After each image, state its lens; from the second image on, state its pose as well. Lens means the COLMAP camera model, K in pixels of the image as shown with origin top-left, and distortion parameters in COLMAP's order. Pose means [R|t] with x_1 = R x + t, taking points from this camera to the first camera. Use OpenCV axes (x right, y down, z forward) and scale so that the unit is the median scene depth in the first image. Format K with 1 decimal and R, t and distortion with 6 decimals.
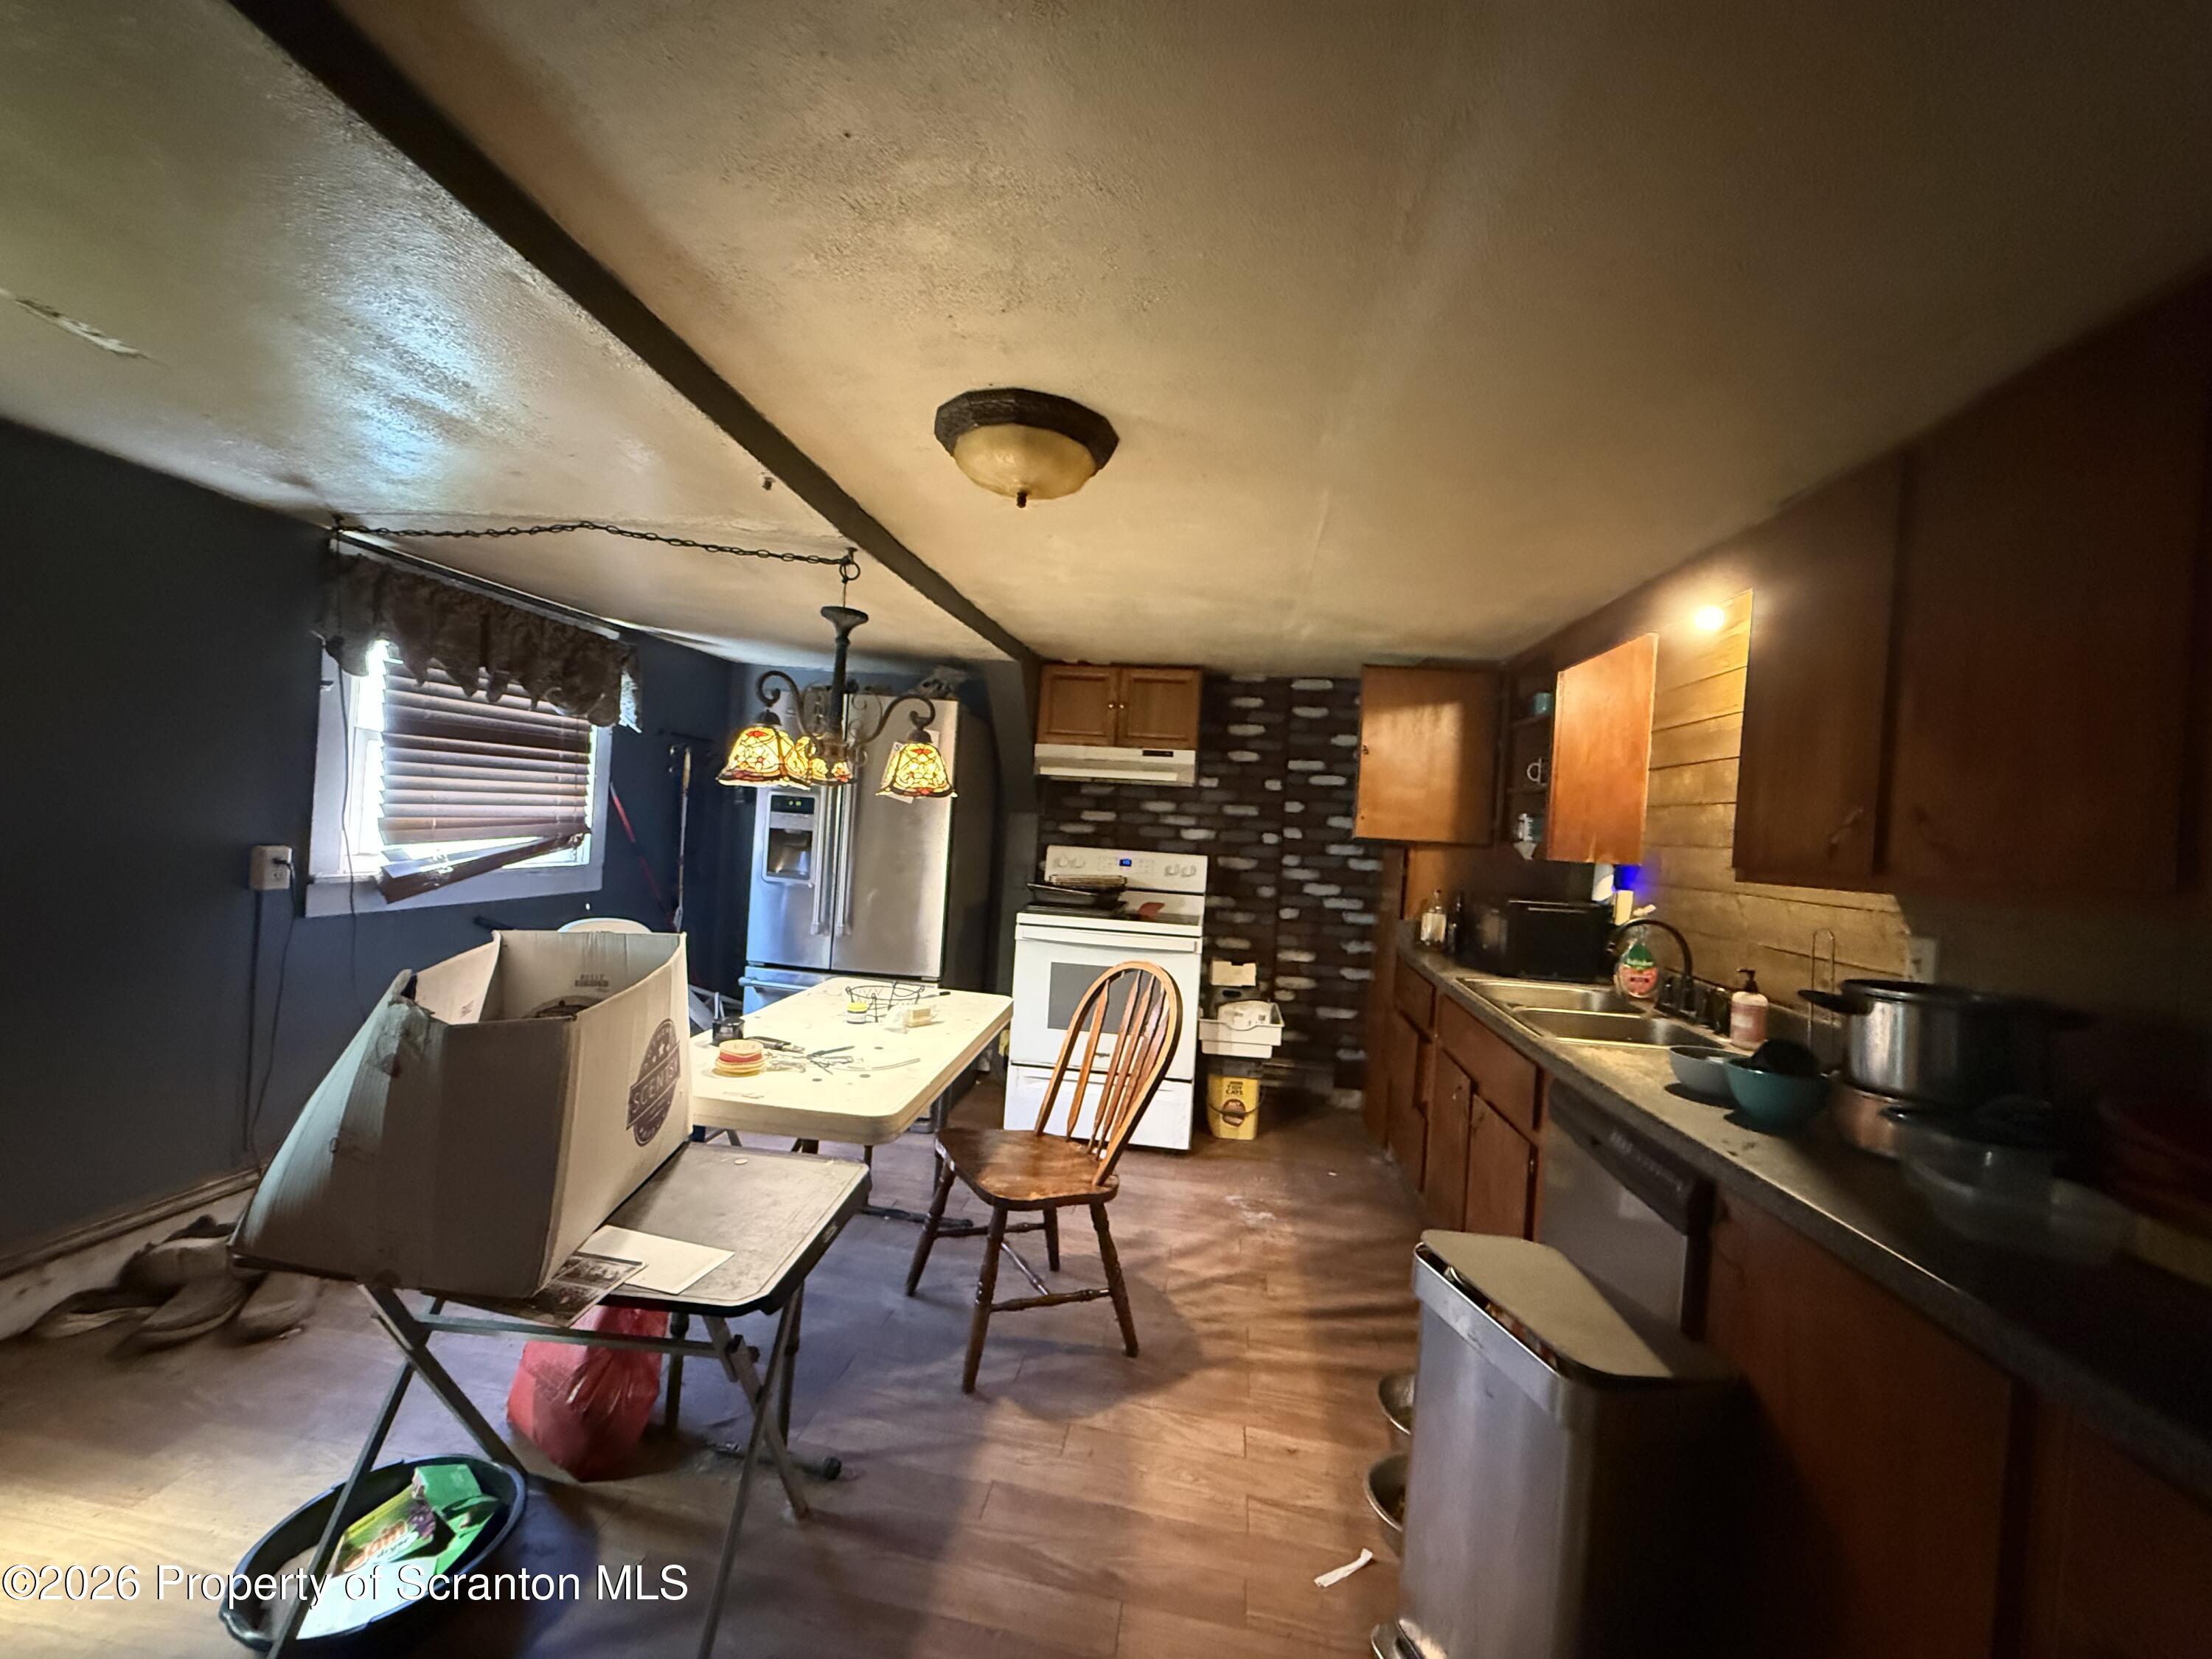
lens RADIAL K [[899.9, 0, 1100.5], [0, 899.9, 823.6], [0, 0, 1]] dist [0.001044, -0.000058]
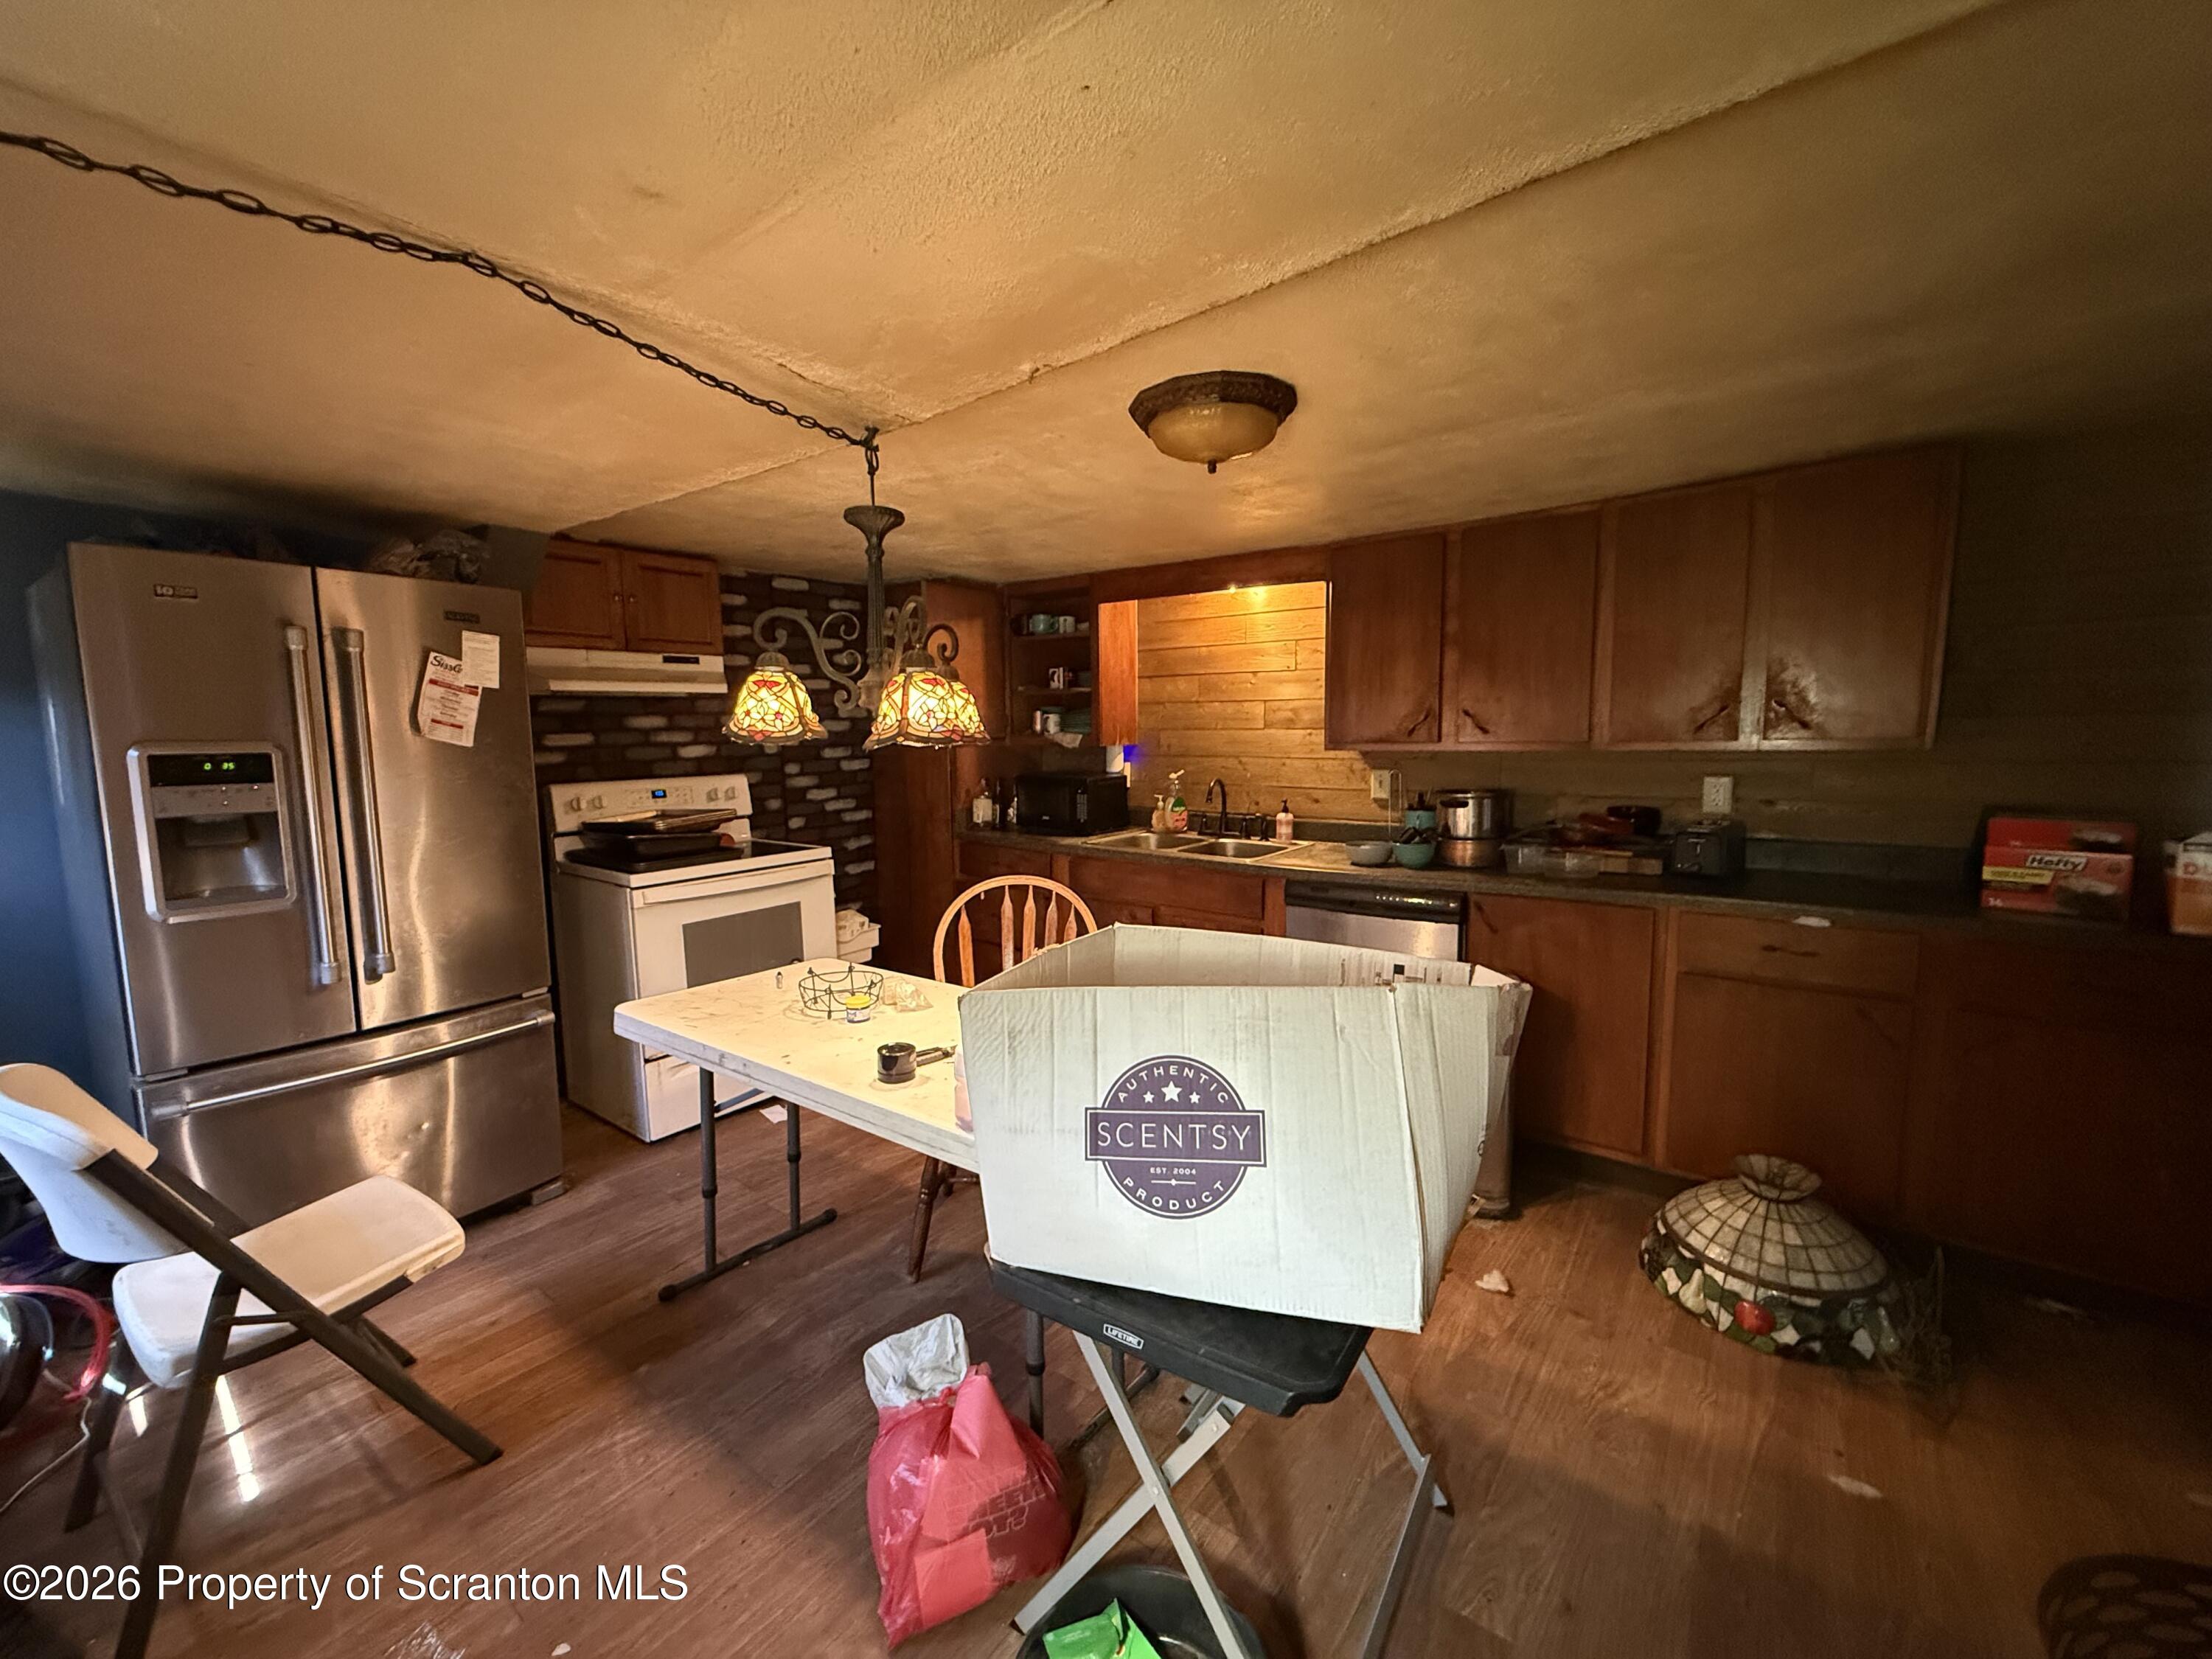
lens RADIAL K [[899.9, 0, 1102.4], [0, 899.9, 832.7], [0, 0, 1]] dist [0.001044, -0.000058]
pose [[0.487982, -0.173909, 0.855353, -0.483061], [0.042984, 0.983549, 0.175451, -0.048759], [-0.871794, -0.048850, 0.487430, 0.233096]]
